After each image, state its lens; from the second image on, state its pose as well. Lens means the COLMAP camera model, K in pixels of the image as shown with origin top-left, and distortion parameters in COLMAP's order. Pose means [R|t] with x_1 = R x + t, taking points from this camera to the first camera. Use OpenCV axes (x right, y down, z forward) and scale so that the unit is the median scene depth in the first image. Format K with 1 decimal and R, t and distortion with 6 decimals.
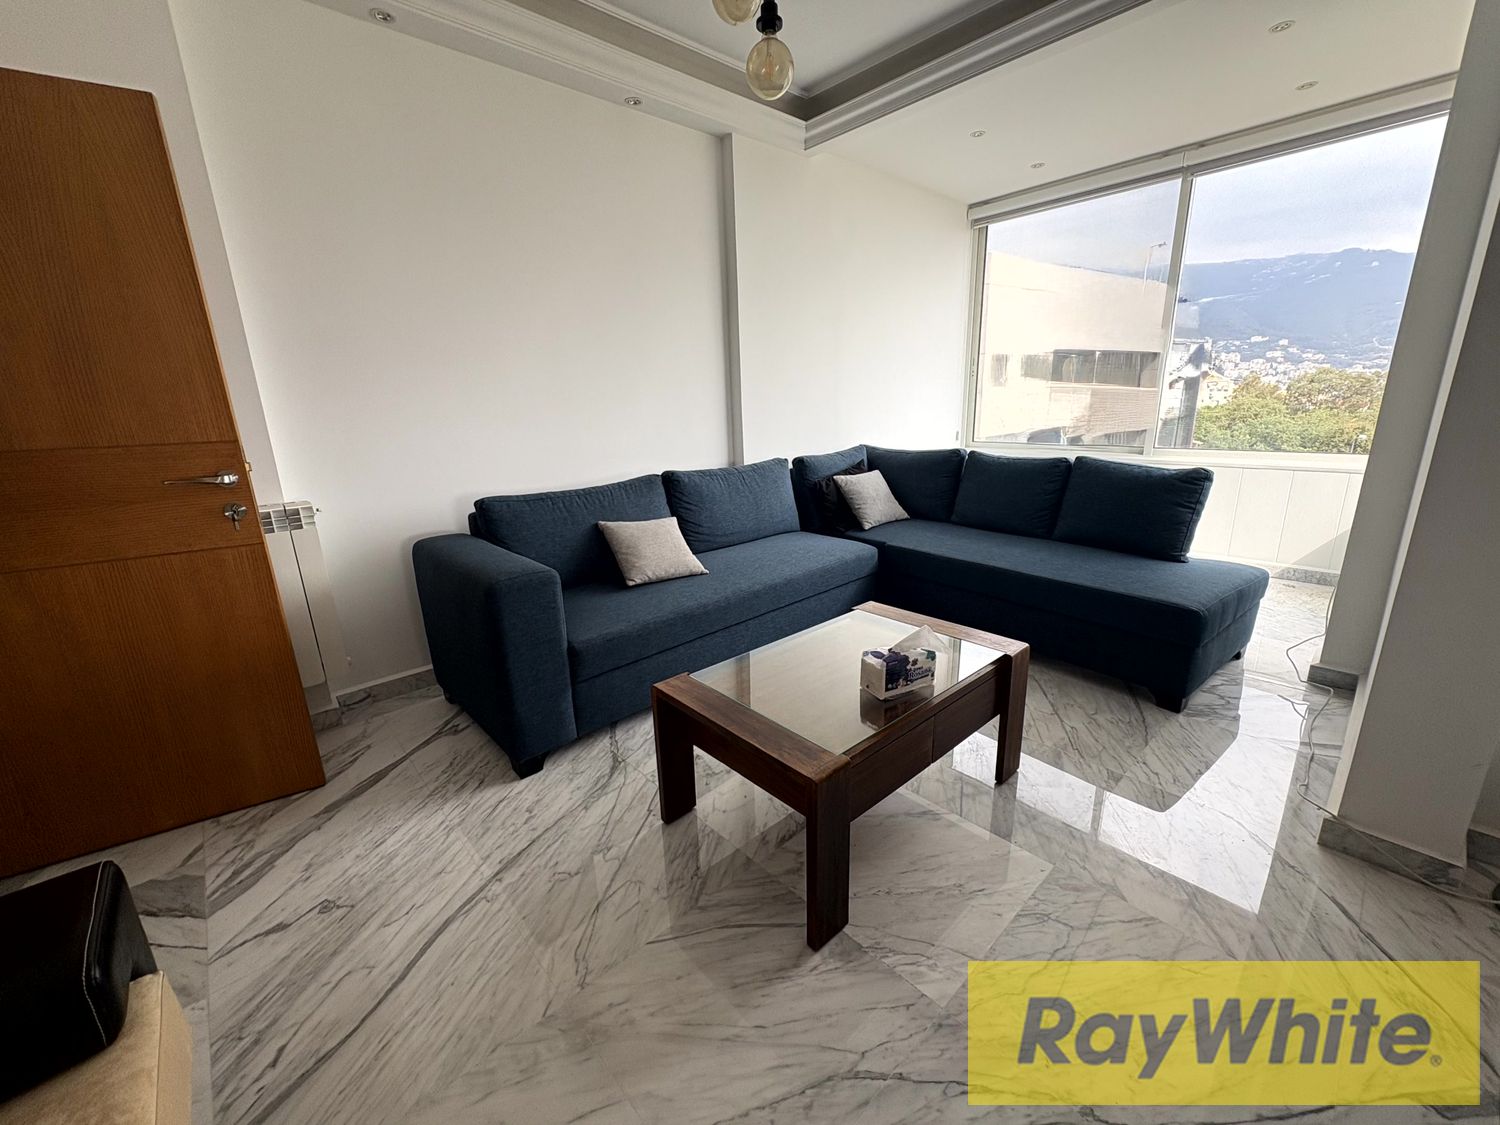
lens RADIAL K [[597.0, 0, 750.0], [0, 597.0, 562.5], [0, 0, 1]] dist [-0.000644, 0.000484]
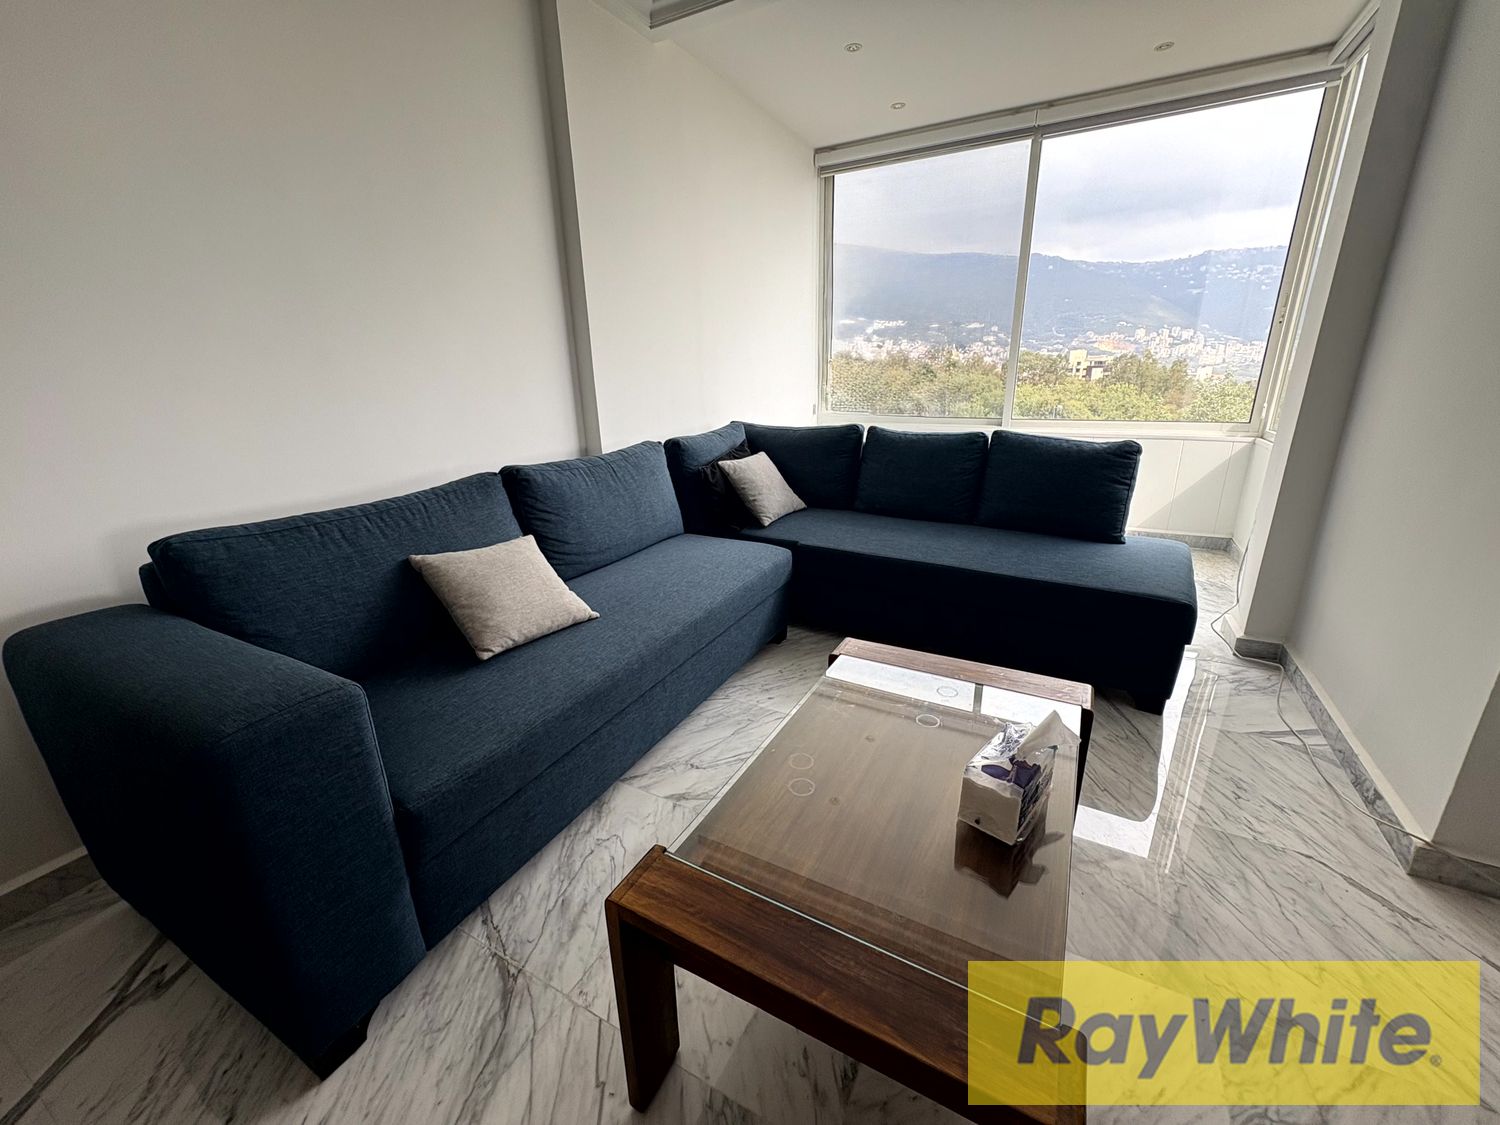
lens RADIAL K [[597.0, 0, 750.0], [0, 597.0, 562.5], [0, 0, 1]] dist [-0.000644, 0.000484]
pose [[0.944213, -0.093151, 0.315887, -0.110679], [0.080812, 0.995374, 0.051970, -0.061888], [-0.319266, -0.023543, 0.947373, 0.287009]]
